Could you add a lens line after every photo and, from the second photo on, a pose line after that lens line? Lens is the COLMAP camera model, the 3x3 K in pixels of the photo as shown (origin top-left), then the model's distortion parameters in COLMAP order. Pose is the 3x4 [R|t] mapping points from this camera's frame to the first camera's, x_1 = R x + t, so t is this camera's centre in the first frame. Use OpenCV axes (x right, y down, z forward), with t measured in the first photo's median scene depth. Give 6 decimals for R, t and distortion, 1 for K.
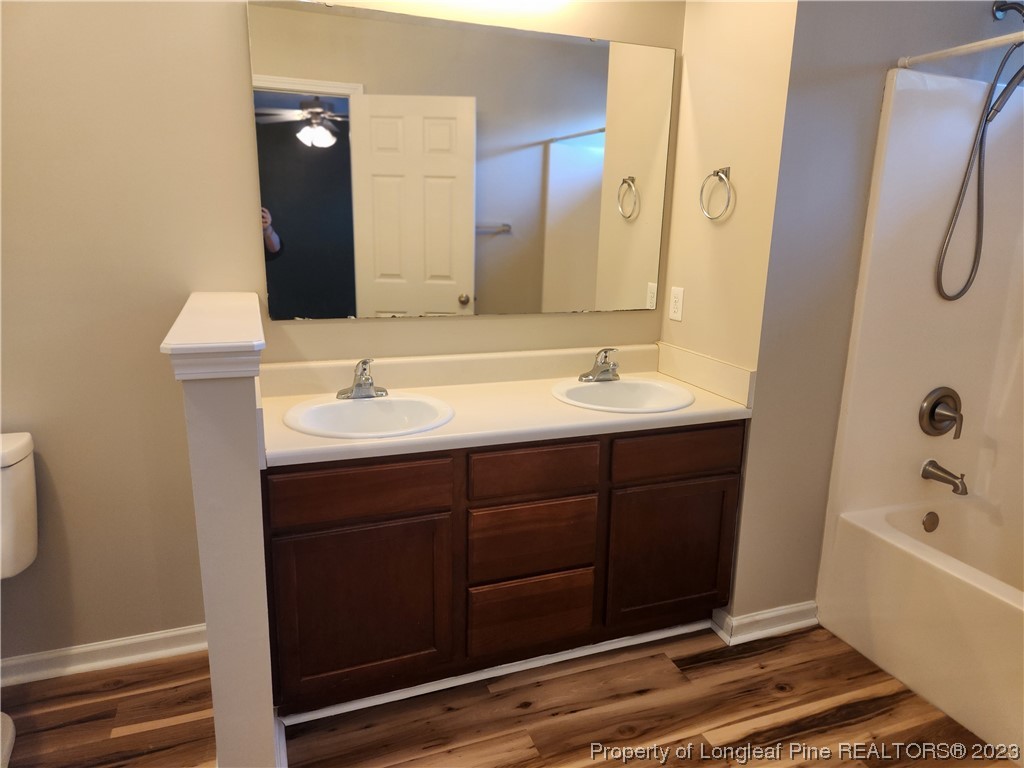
lens RADIAL K [[684.6, 0, 512.0], [0, 684.6, 384.0], [0, 0, 1]] dist [0.030190, 0.003296]
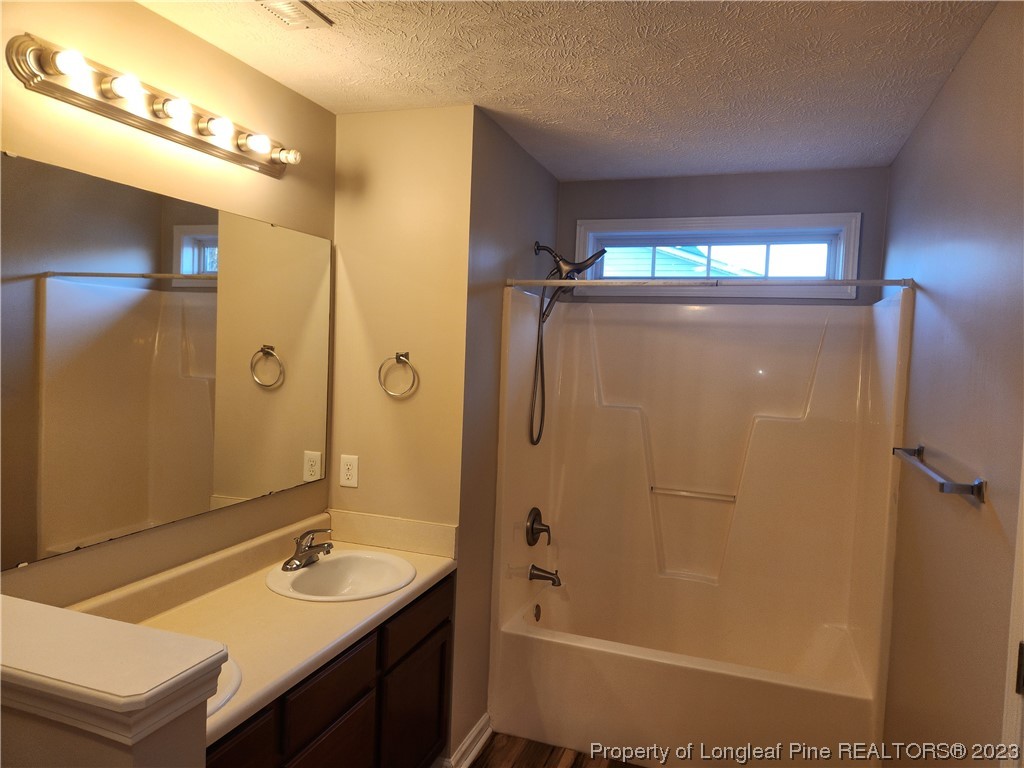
lens RADIAL K [[684.6, 0, 512.0], [0, 684.6, 384.0], [0, 0, 1]] dist [0.030190, 0.003296]
pose [[0.651757, -0.040599, 0.757340, -0.400069], [0.157066, 0.984144, -0.082411, -0.129243], [-0.741986, 0.172665, 0.647799, 0.131879]]
